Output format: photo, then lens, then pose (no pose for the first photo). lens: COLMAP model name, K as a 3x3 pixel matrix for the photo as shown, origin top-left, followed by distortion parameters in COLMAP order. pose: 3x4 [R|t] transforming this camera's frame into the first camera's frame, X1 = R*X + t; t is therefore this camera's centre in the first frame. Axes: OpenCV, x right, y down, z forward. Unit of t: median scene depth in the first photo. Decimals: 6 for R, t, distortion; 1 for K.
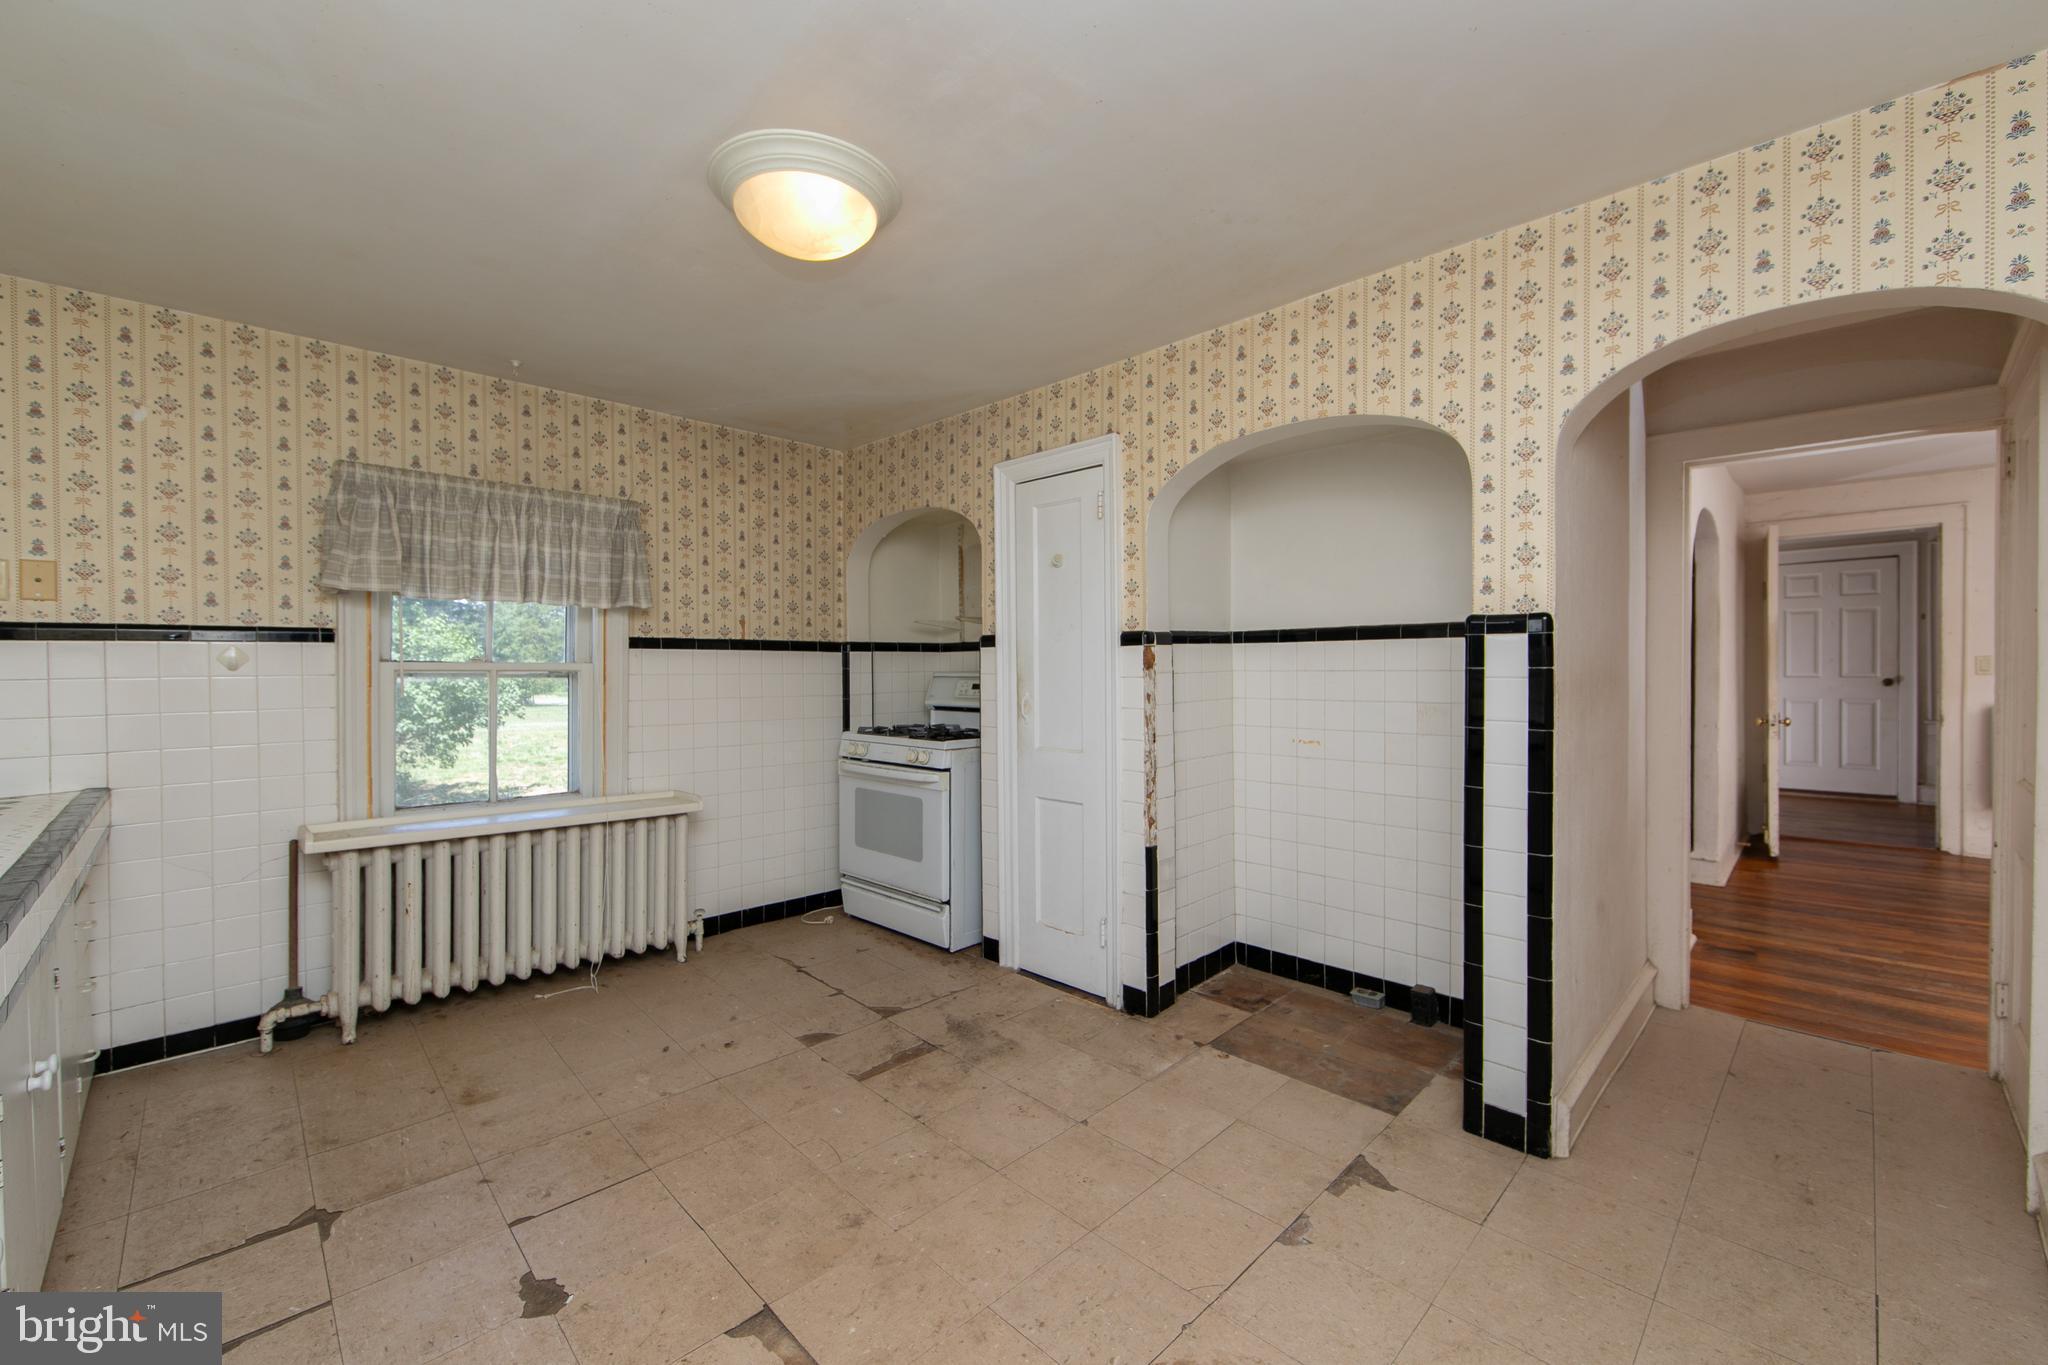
lens RADIAL K [[826.3, 0, 1028.1], [0, 826.3, 674.9], [0, 0, 1]] dist [-0.006647, 0.000112]
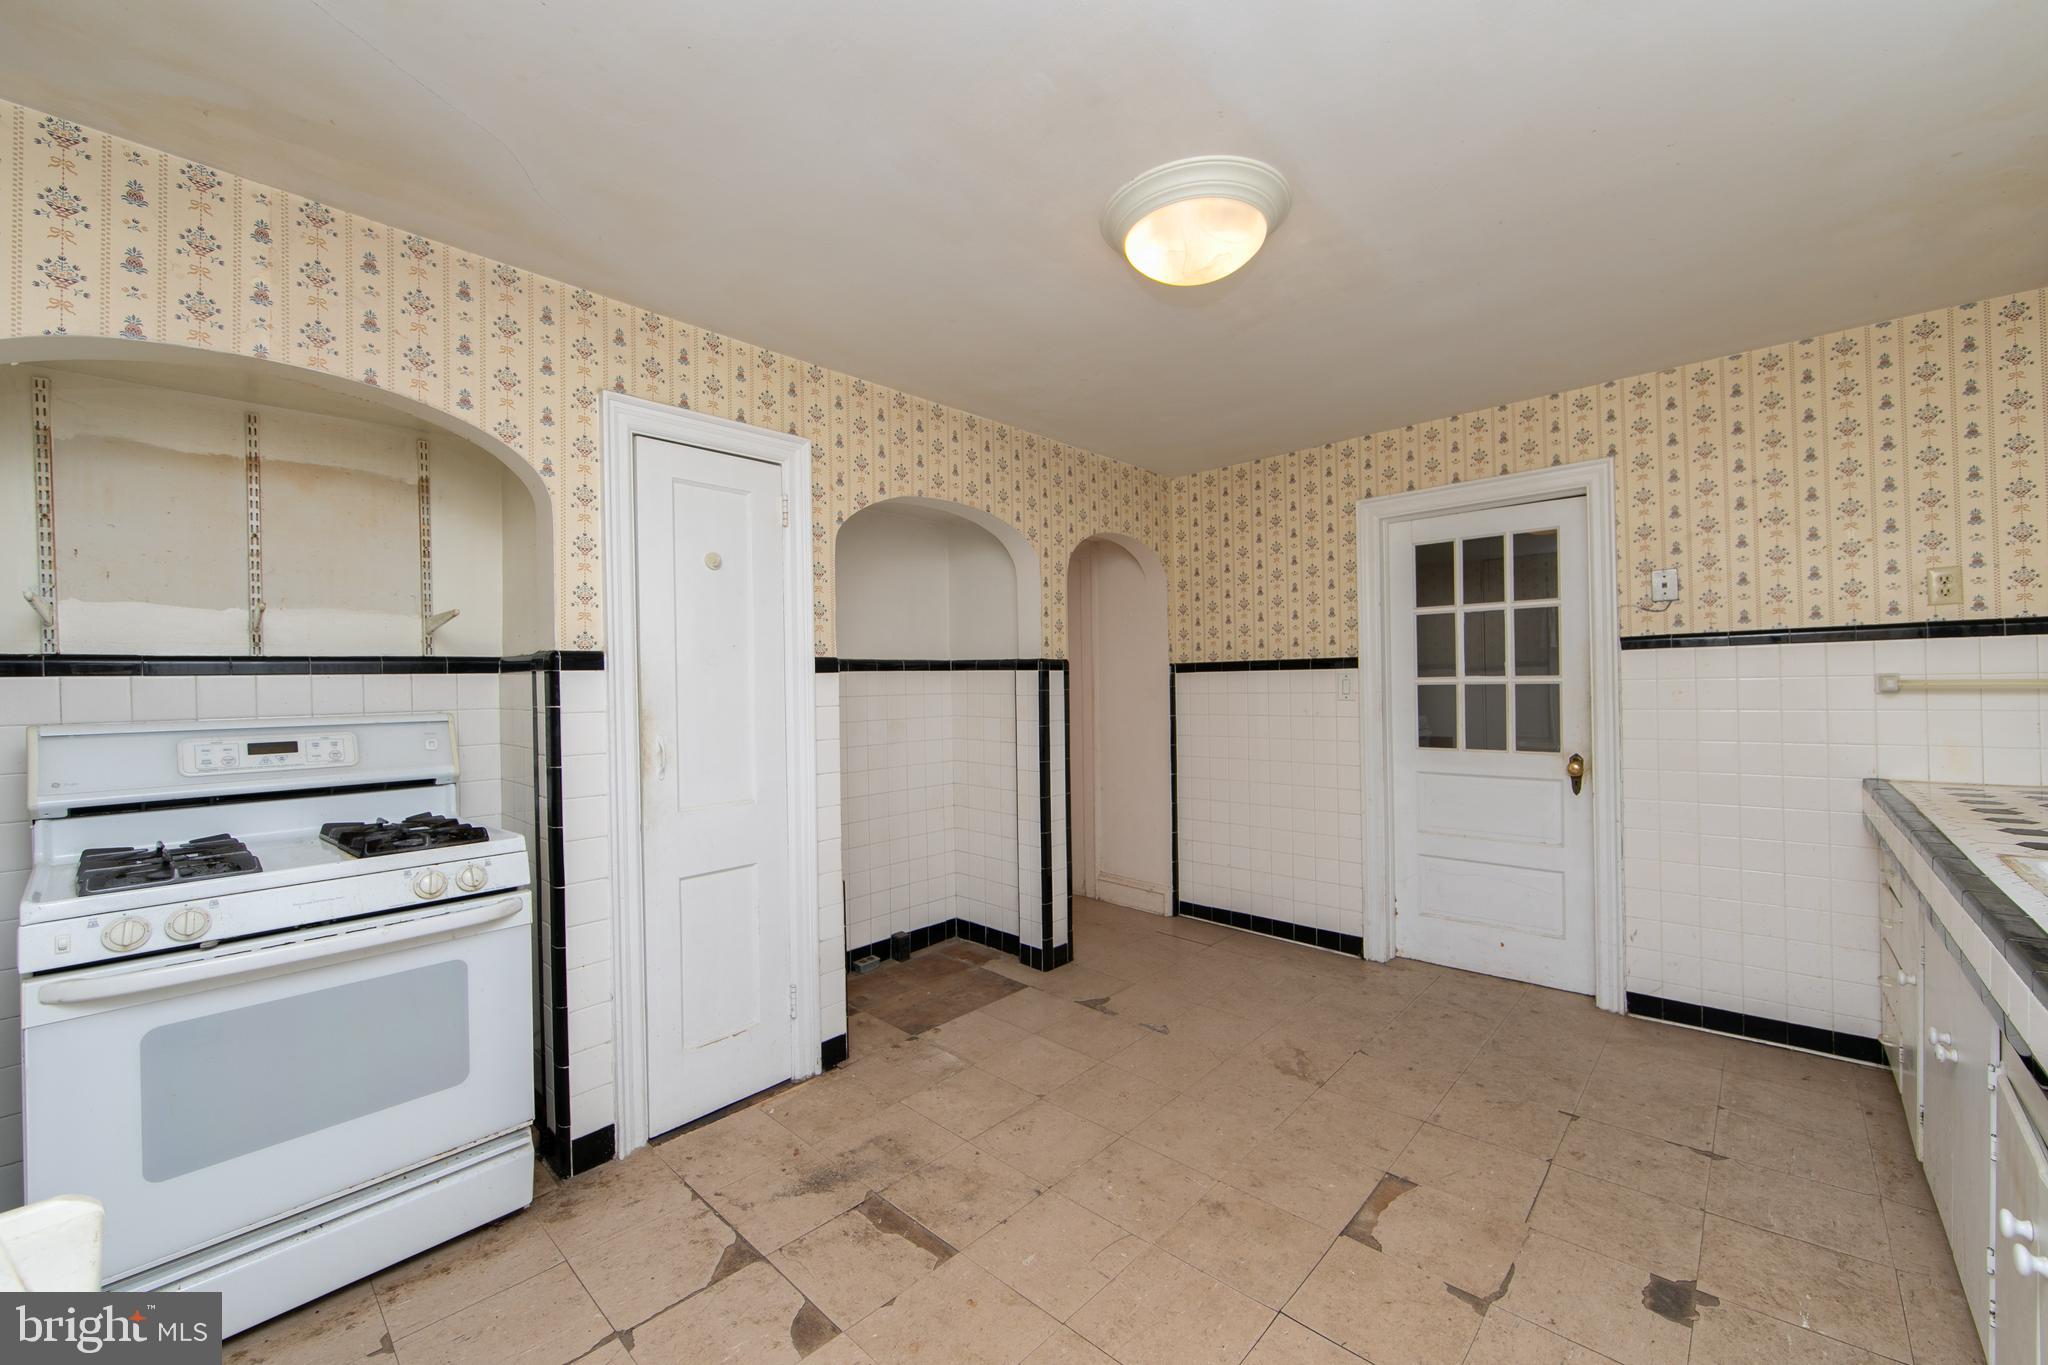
lens RADIAL K [[800.2, 0, 1028.2], [0, 800.2, 680.2], [0, 0, 1]] dist [-0.003049, -0.000334]
pose [[-0.044638, 0.006228, 0.998984, -0.852908], [0.027087, 0.999620, -0.005022, -0.017316], [-0.998636, 0.026835, -0.044790, 0.873283]]
